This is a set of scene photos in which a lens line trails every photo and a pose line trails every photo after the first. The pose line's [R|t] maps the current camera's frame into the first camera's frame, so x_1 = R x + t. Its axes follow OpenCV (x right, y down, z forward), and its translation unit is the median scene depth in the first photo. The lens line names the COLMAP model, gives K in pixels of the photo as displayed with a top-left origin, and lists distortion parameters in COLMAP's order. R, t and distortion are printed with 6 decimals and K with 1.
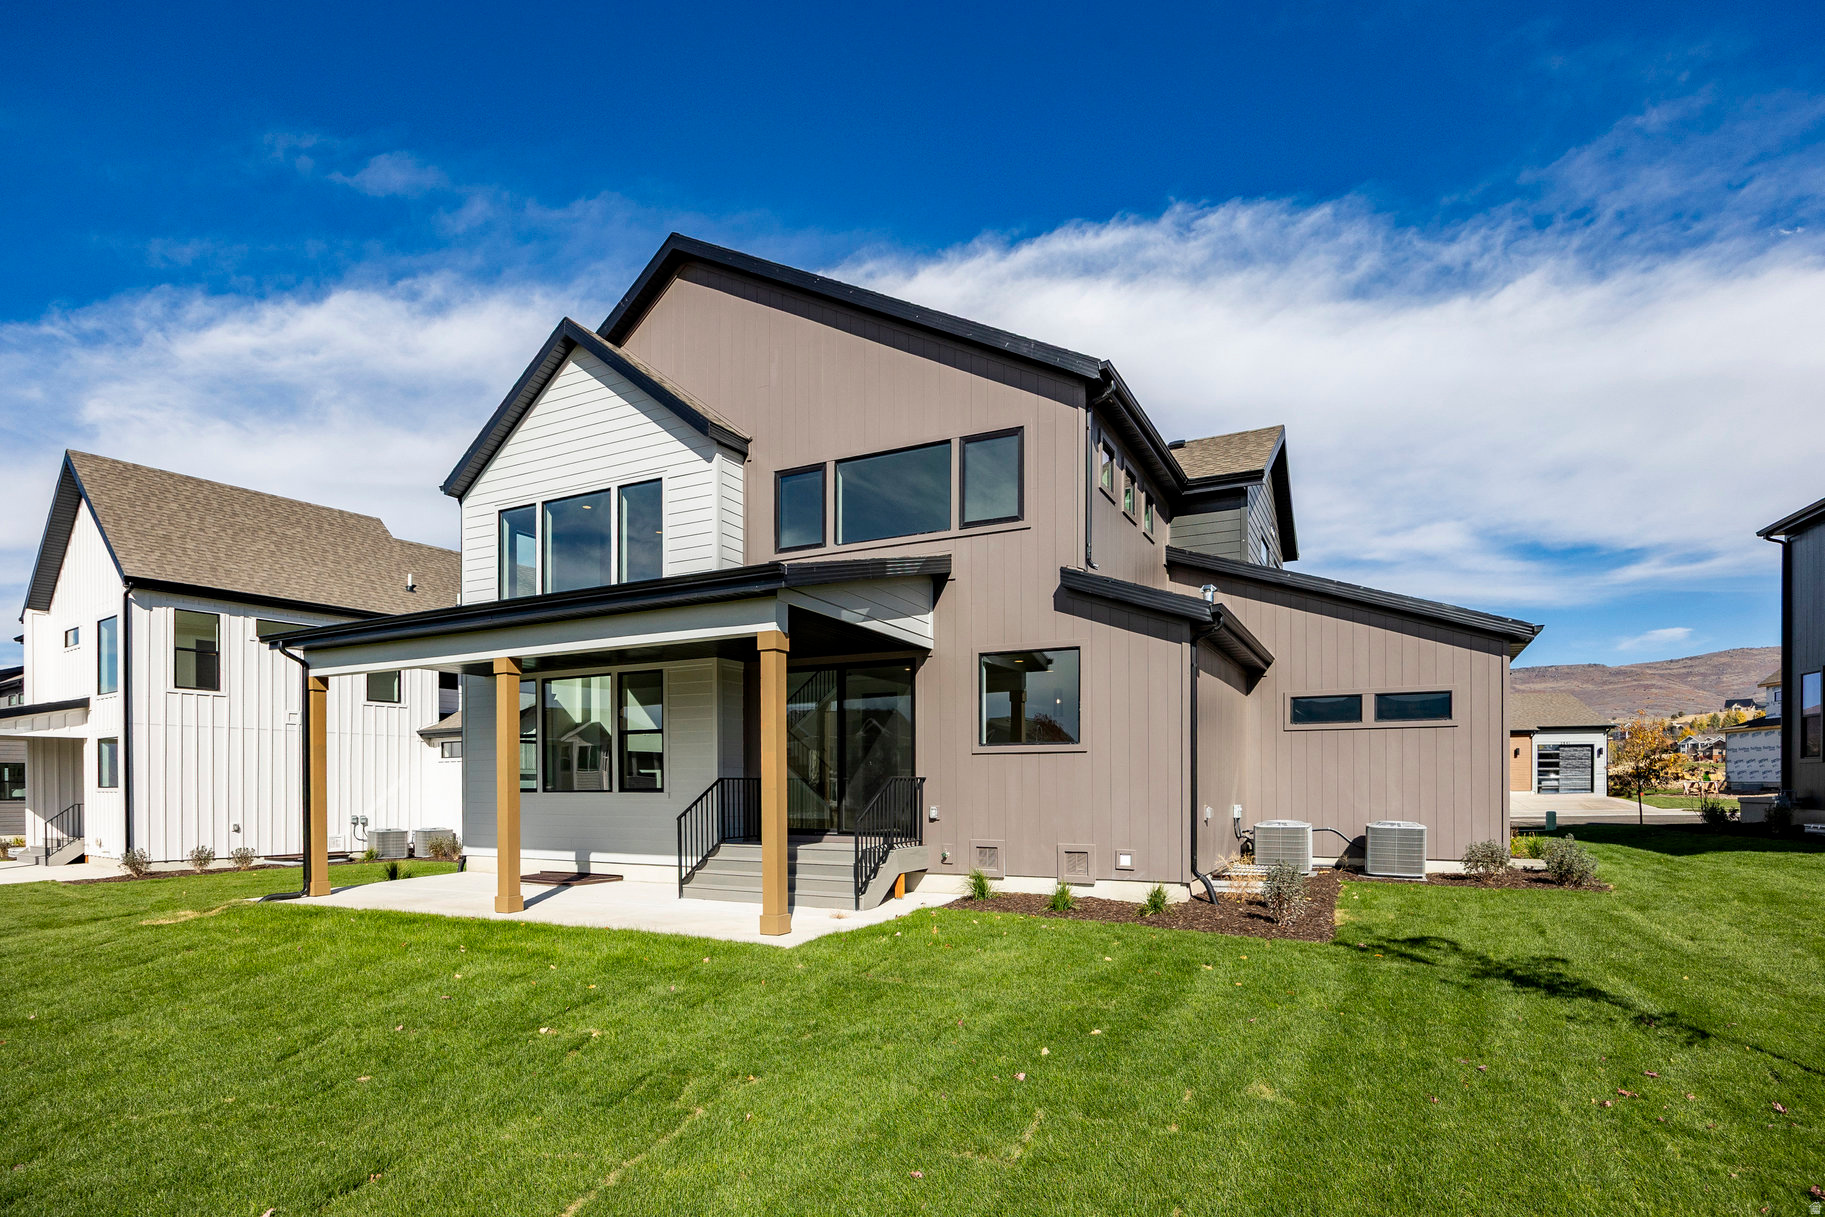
lens RADIAL K [[924.7, 0, 918.8], [0, 924.7, 784.3], [0, 0, 1]] dist [-0.015989, -0.000202]
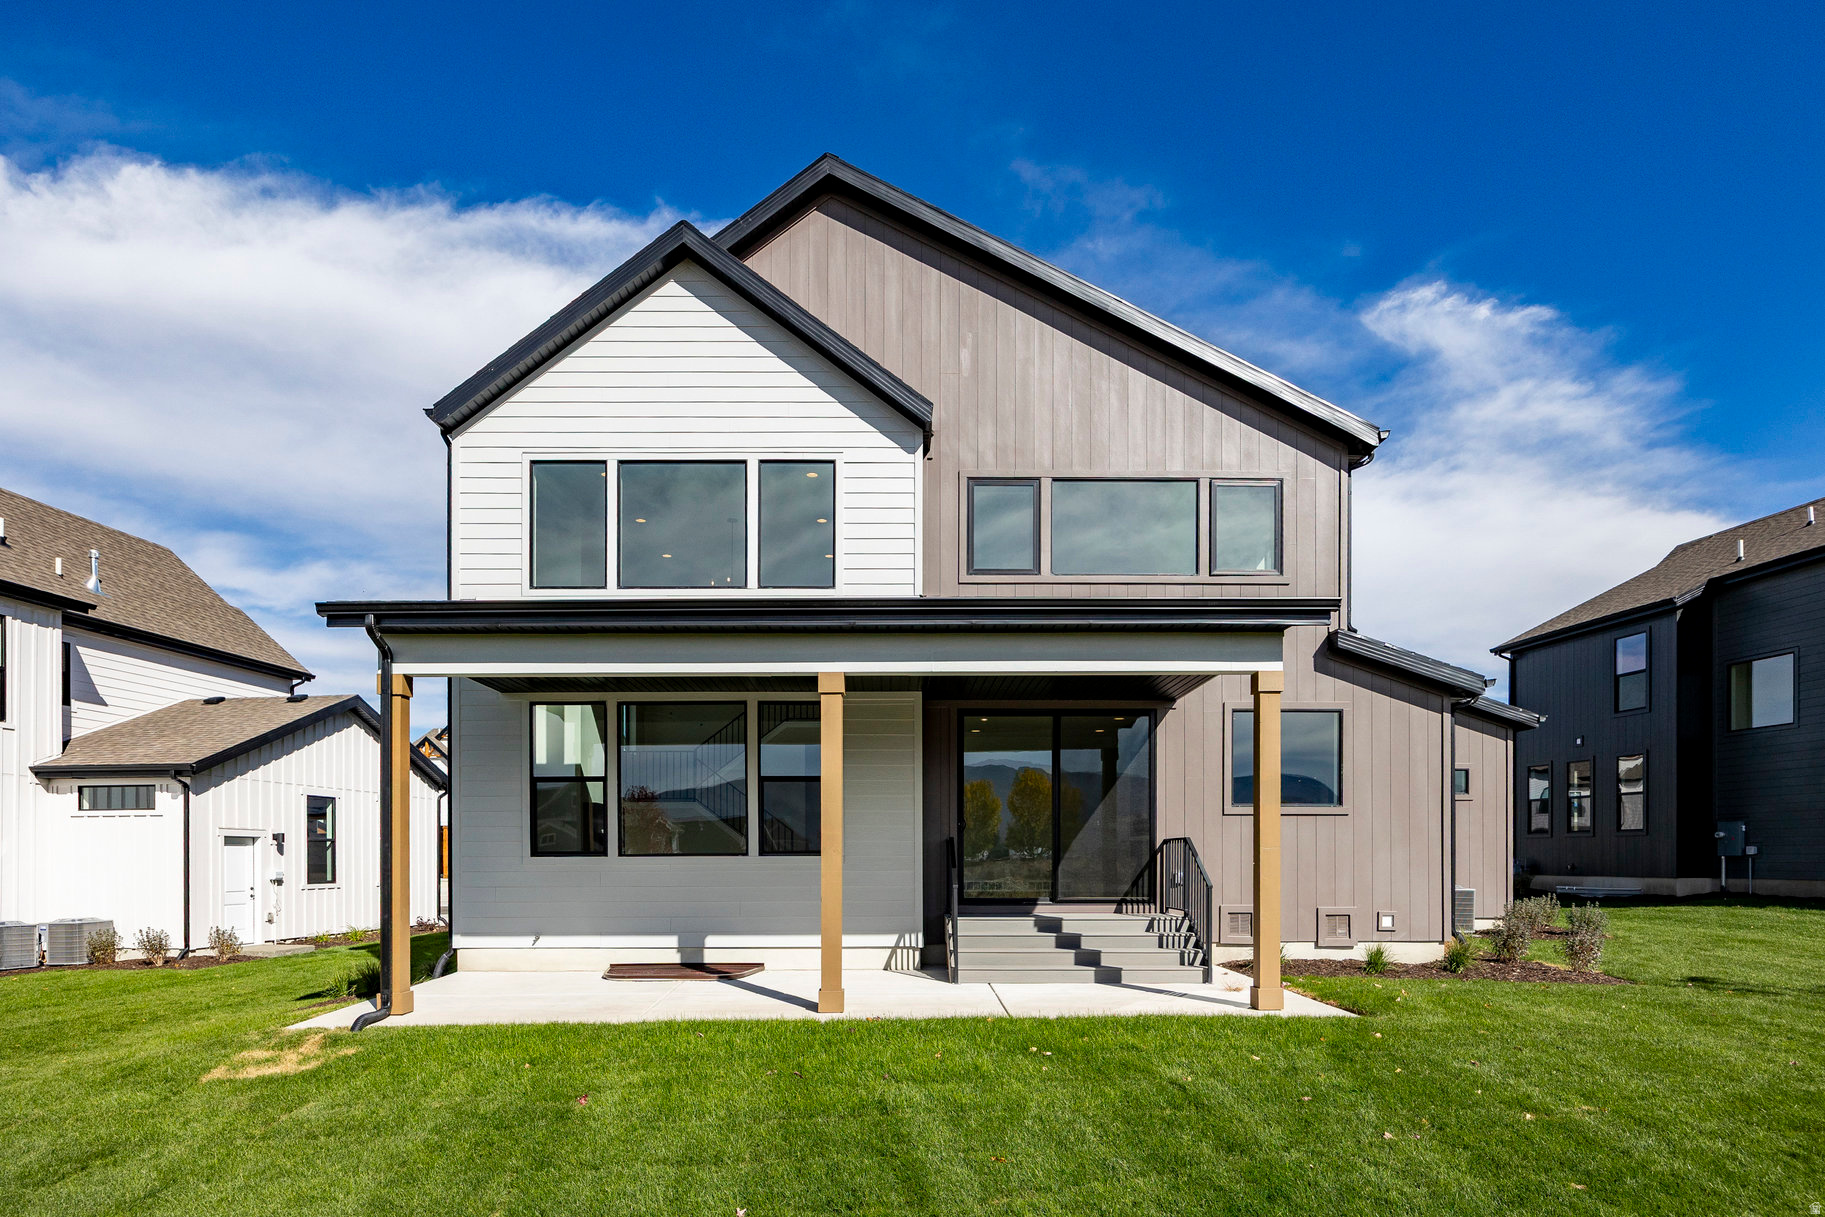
lens RADIAL K [[1041.8, 0, 902.6], [0, 1041.8, 861.4], [0, 0, 1]] dist [0.000654, 0.000111]
pose [[0.893864, 0.001657, 0.448335, -0.584081], [-0.000958, 0.999998, -0.001785, 0.014076], [-0.448337, 0.001166, 0.893864, 0.158021]]
